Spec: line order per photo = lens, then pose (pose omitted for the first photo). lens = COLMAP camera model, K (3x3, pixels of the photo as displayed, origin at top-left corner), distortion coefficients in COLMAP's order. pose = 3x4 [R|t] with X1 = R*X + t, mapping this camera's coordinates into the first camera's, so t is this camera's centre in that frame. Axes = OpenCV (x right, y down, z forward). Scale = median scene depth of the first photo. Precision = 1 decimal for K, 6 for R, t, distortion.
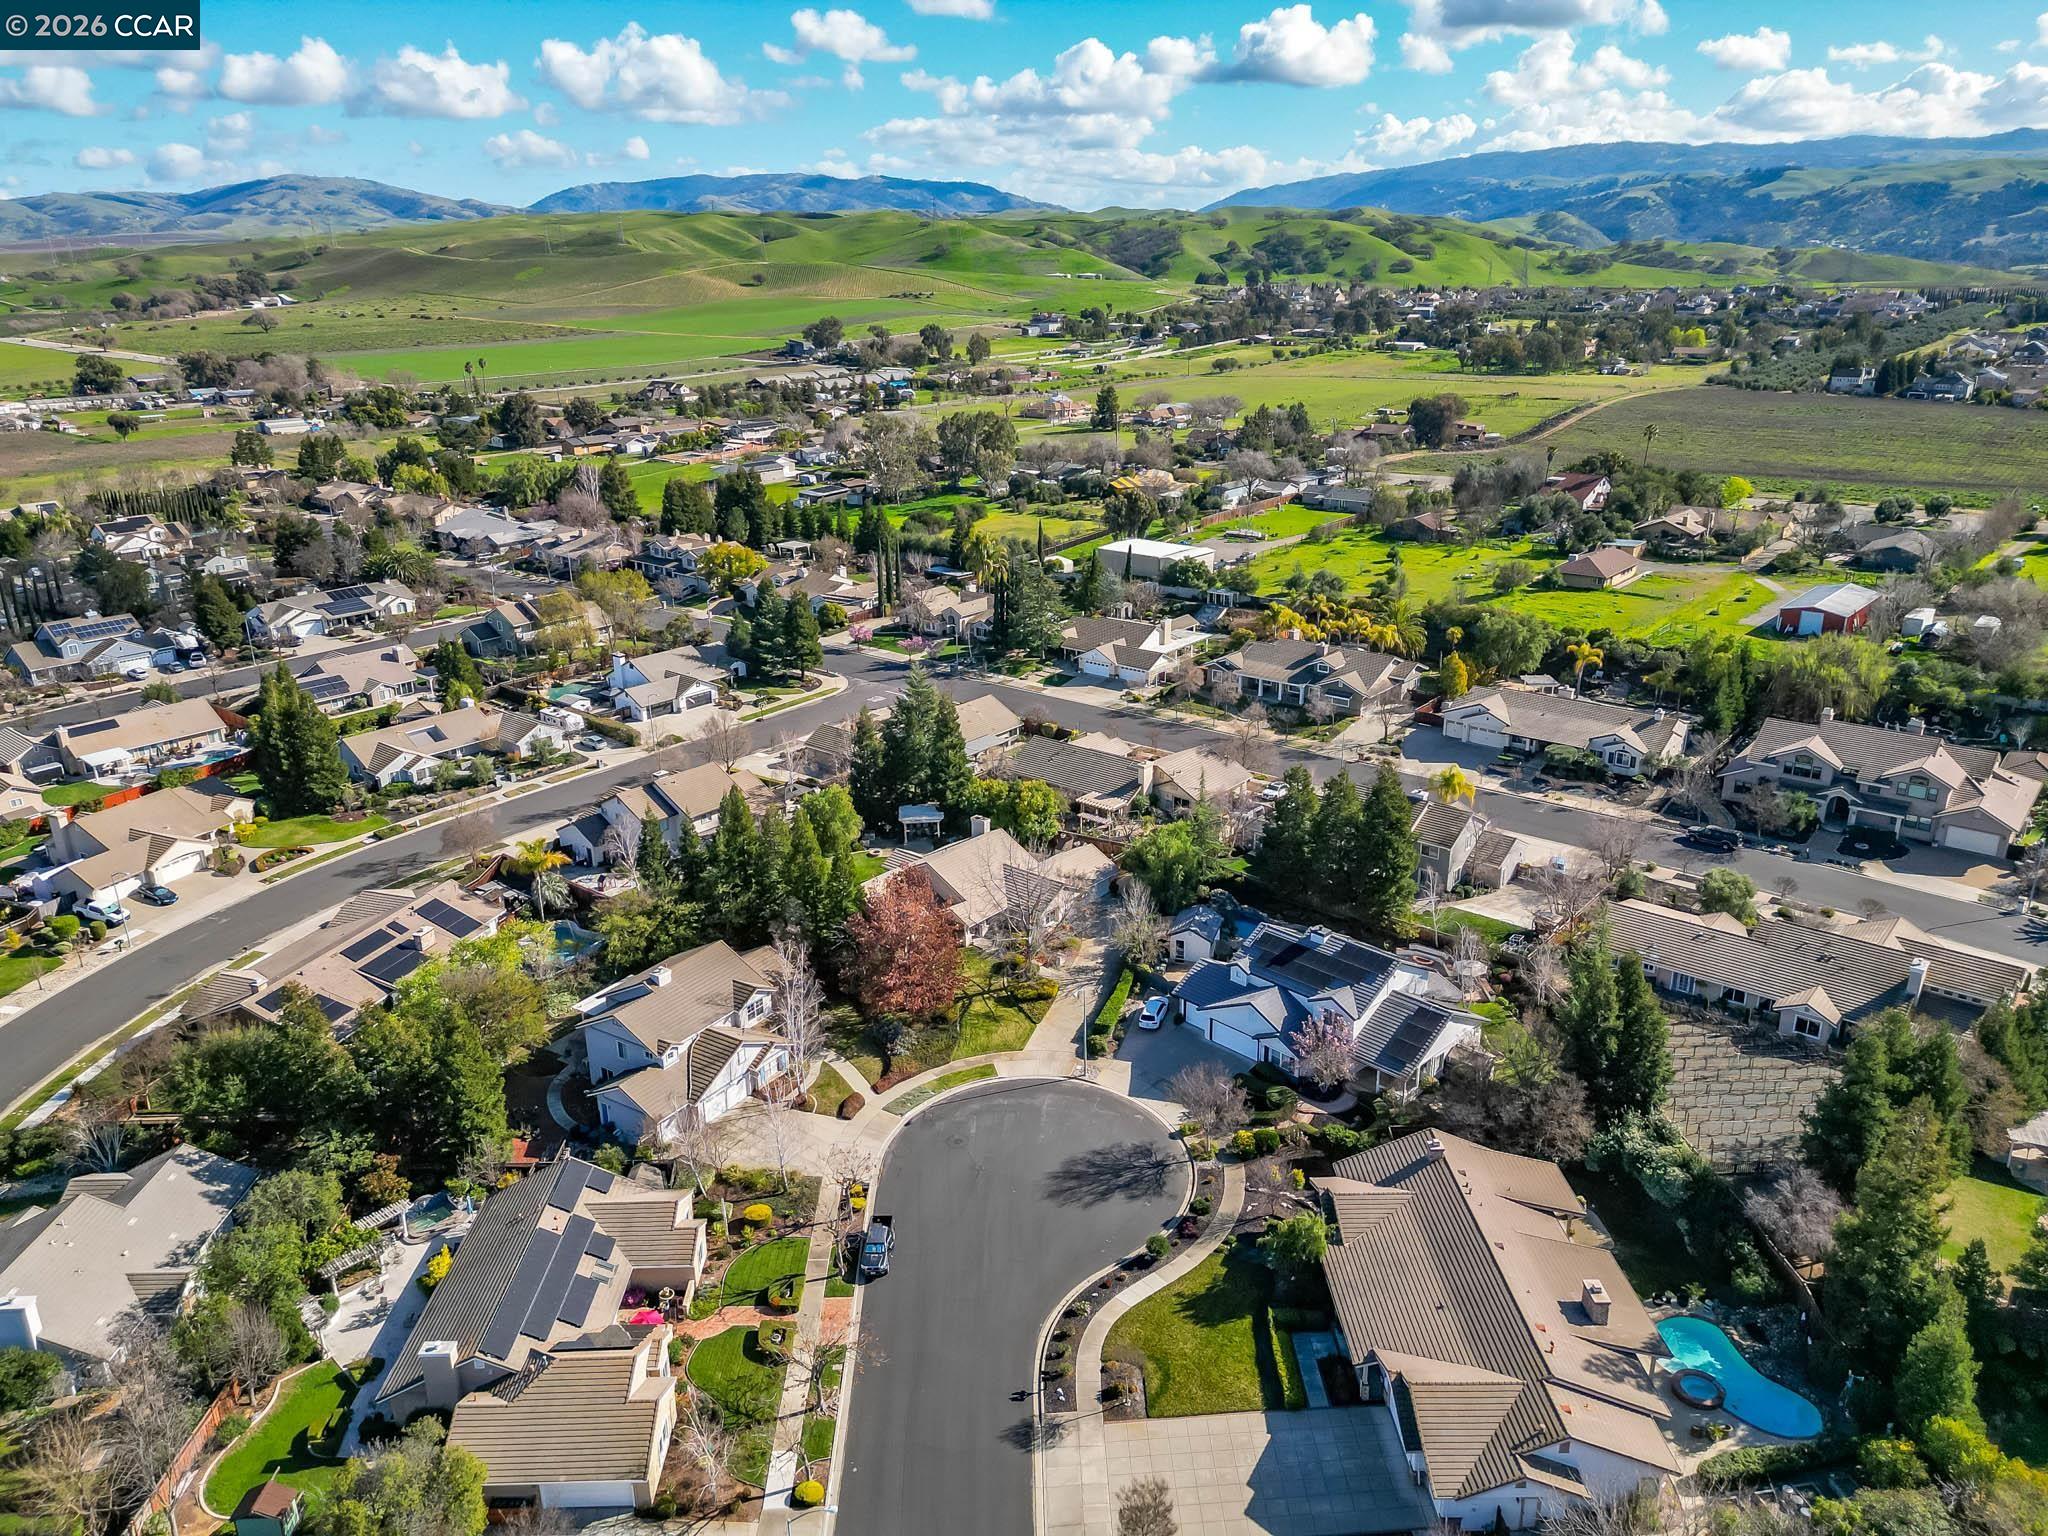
lens RADIAL K [[1462.8, 0, 1024.0], [0, 1462.8, 768.0], [0, 0, 1]] dist [0.073606, -0.069528]
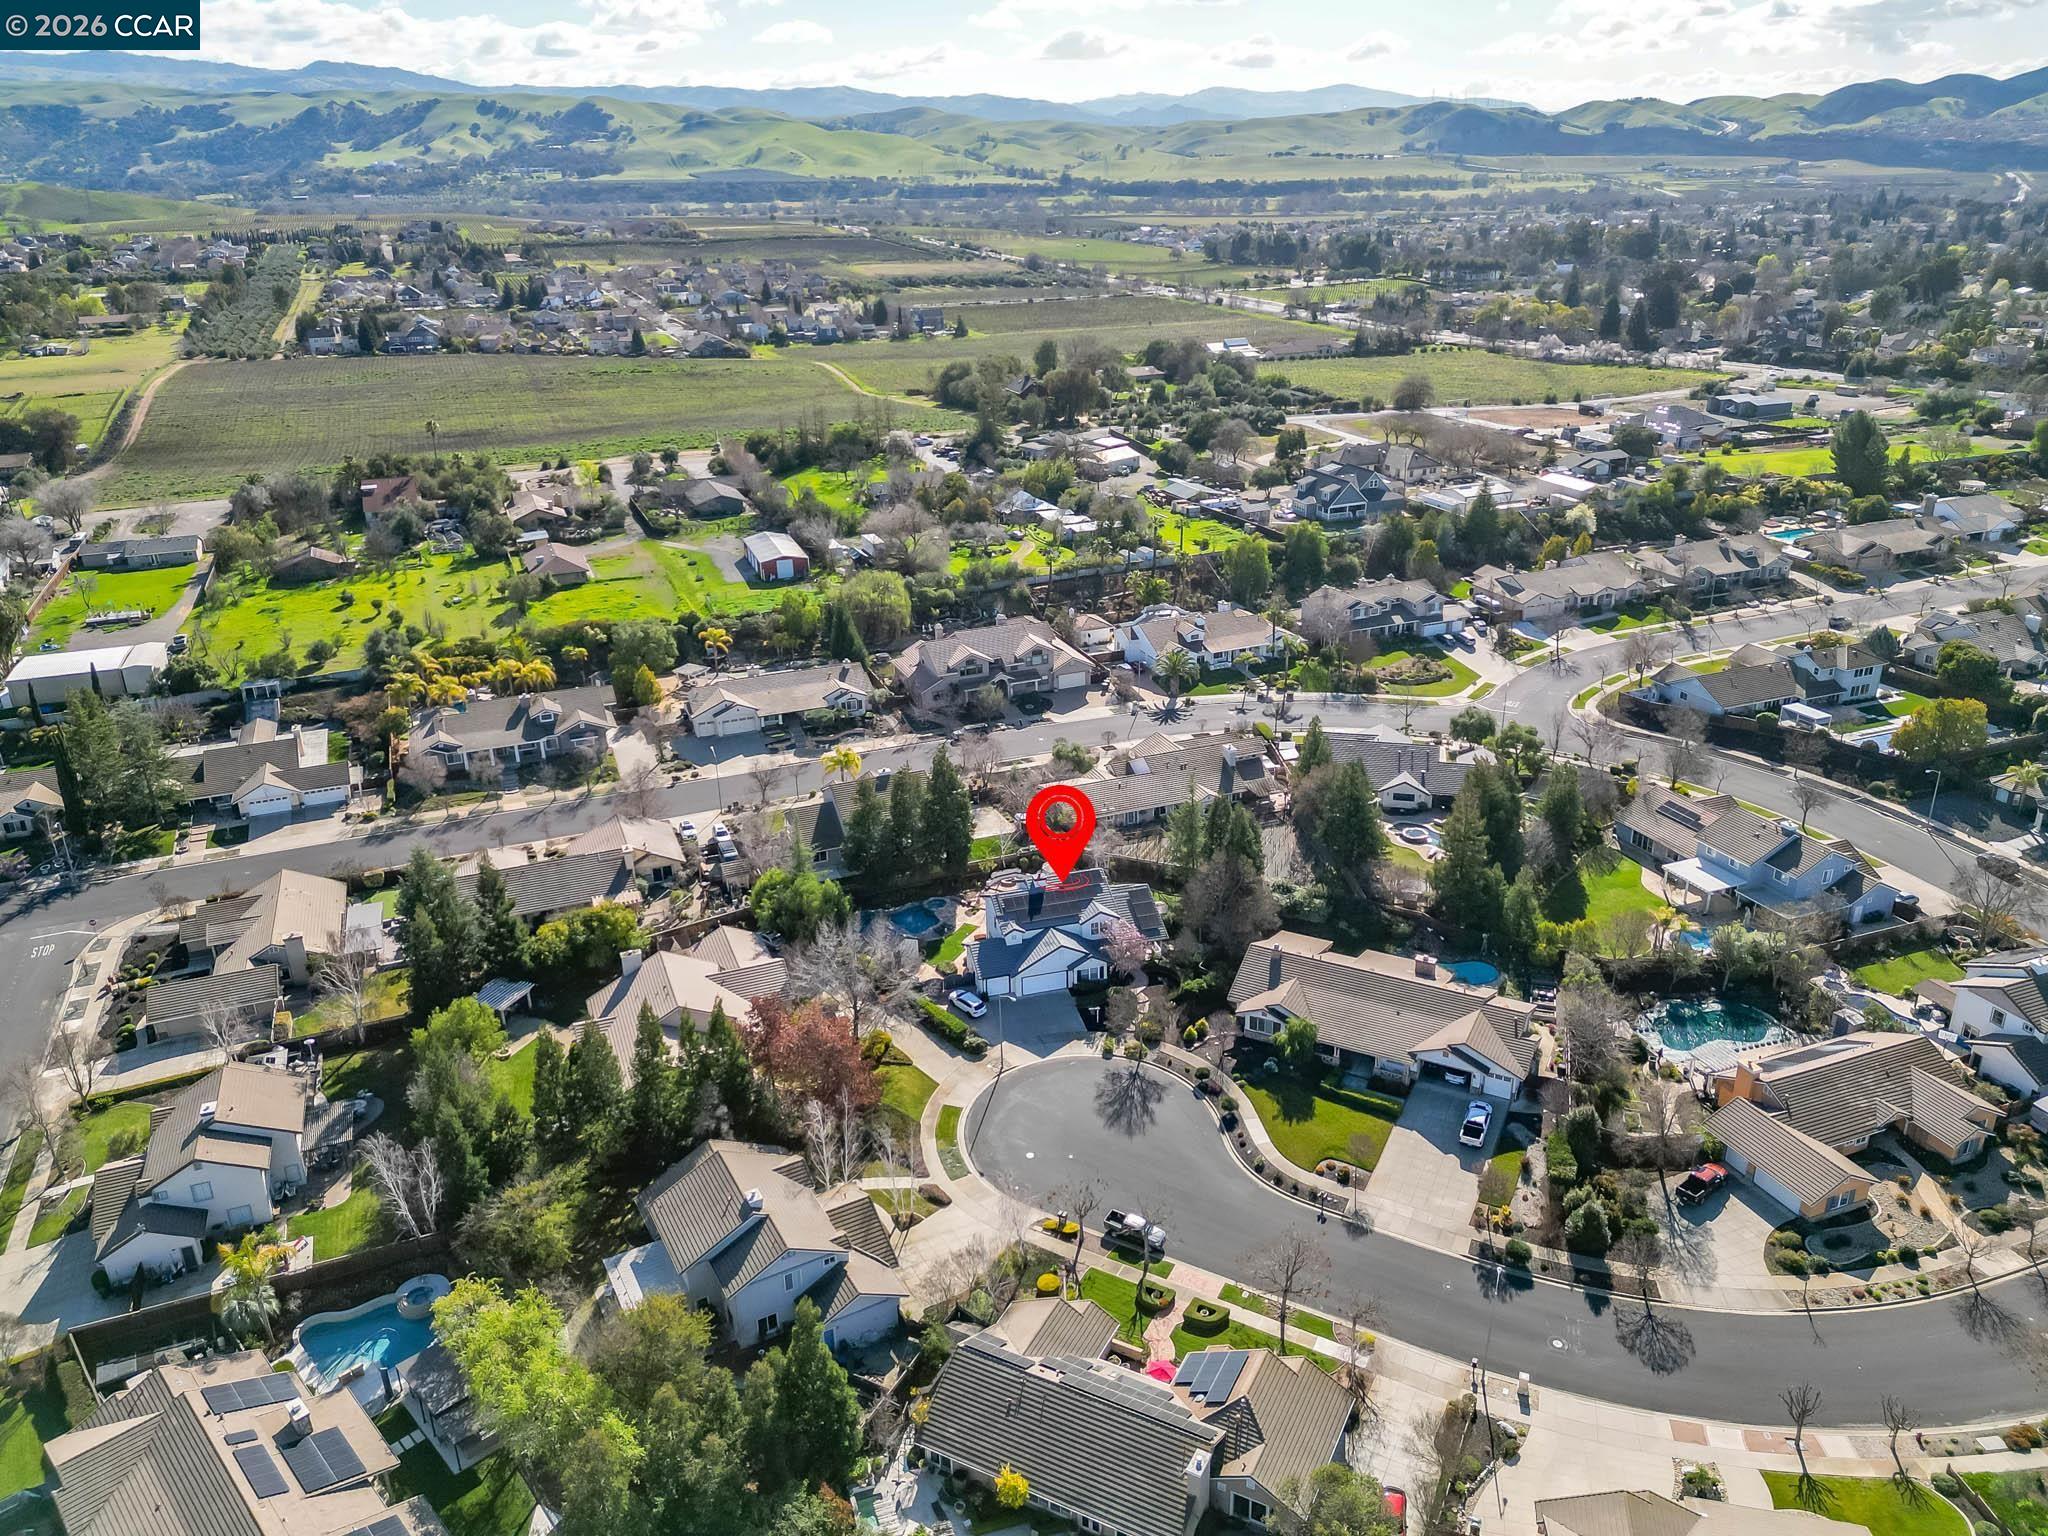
lens RADIAL K [[1462.6, 0, 1024.0], [0, 1462.6, 768.0], [0, 0, 1]] dist [0.083248, -0.079671]
pose [[0.476385, -0.343934, 0.809177, -0.614124], [0.305404, 0.927742, 0.214529, -0.197241], [-0.824491, 0.144928, 0.547001, 0.217300]]
